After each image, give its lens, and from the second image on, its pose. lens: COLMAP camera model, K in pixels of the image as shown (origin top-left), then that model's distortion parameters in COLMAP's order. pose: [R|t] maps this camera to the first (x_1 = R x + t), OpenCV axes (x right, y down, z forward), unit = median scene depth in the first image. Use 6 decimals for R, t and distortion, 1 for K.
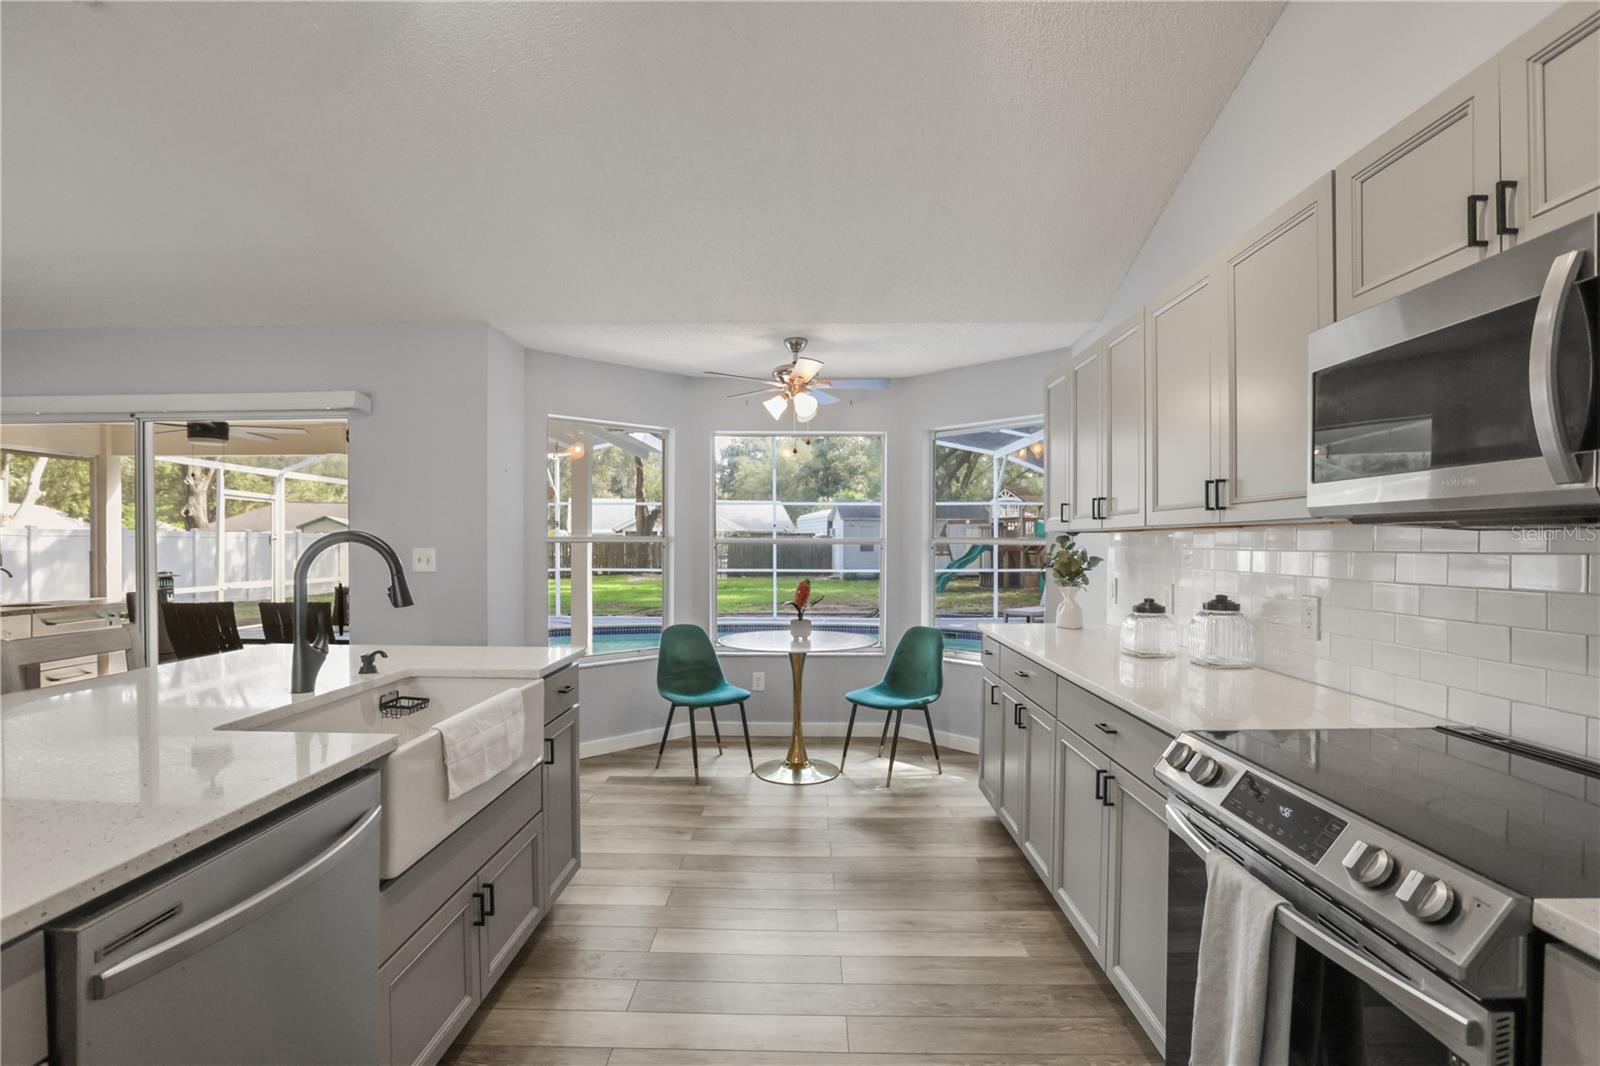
lens RADIAL K [[748.7, 0, 800.0], [0, 748.7, 534.4], [0, 0, 1]] dist [0.000606, -0.000400]
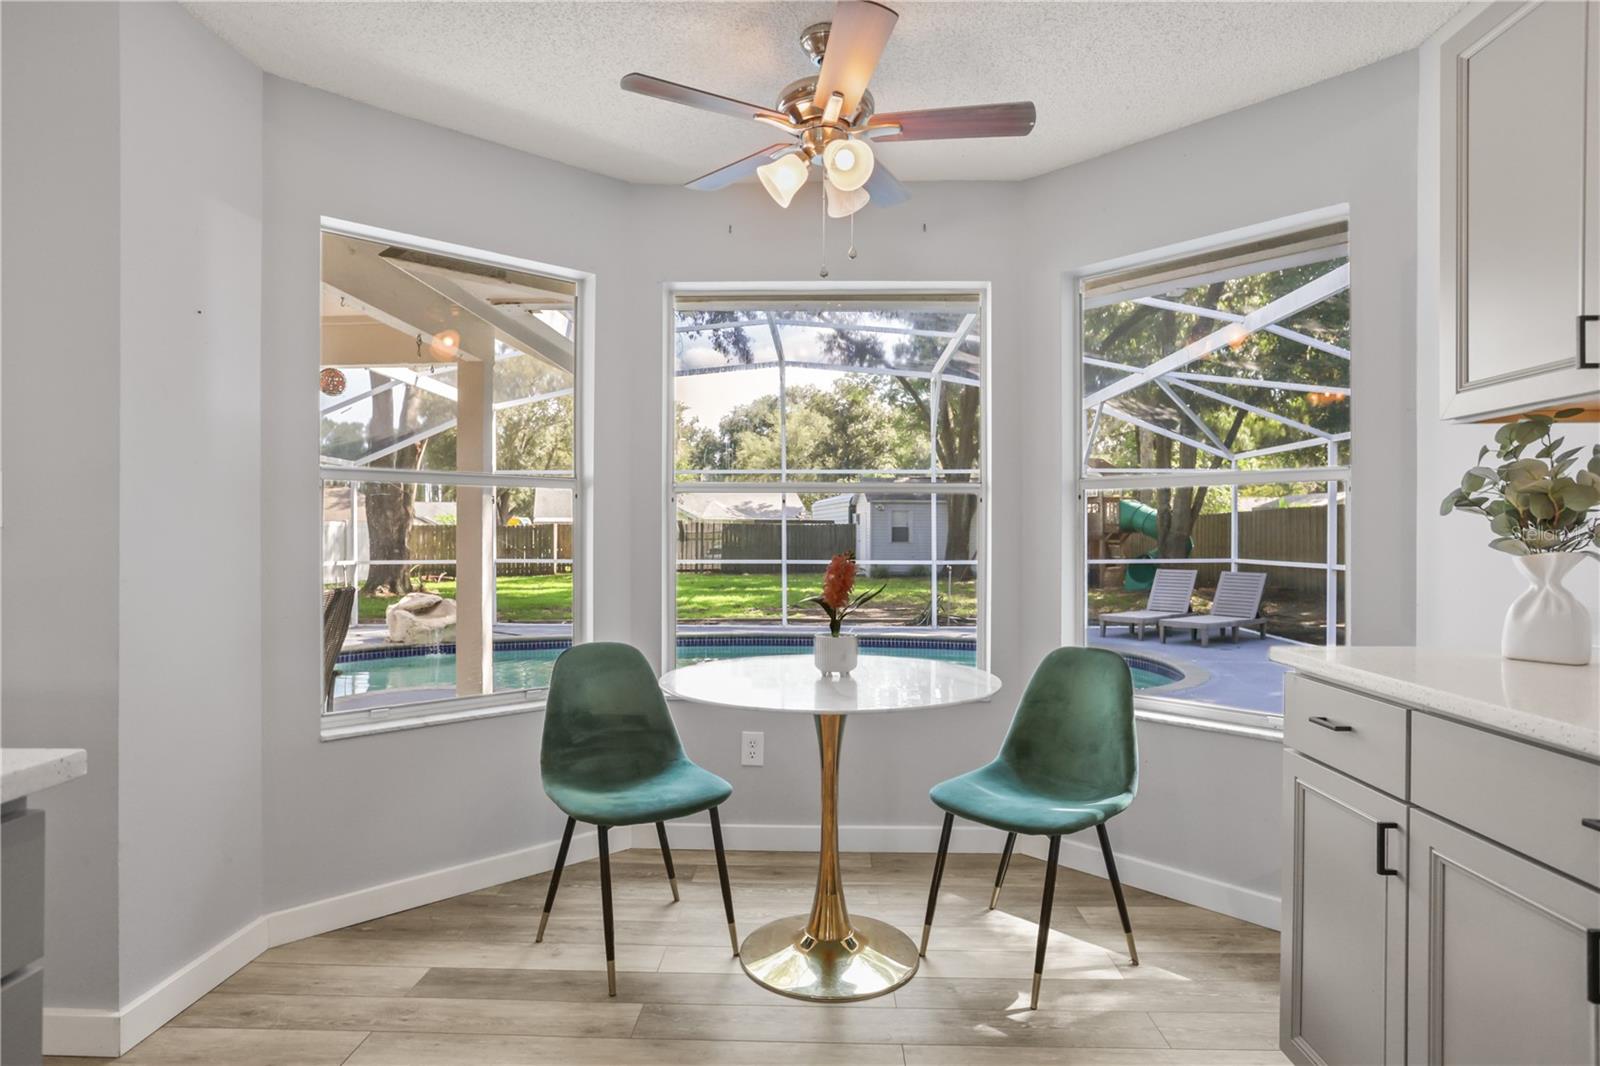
lens RADIAL K [[884.3, 0, 788.3], [0, 884.3, 536.5], [0, 0, 1]] dist [-0.017722, 0.003272]
pose [[0.999556, -0.001470, -0.029764, -0.011986], [0.001860, 0.999913, 0.013059, 0.043289], [0.029742, -0.013108, 0.999472, 0.421572]]
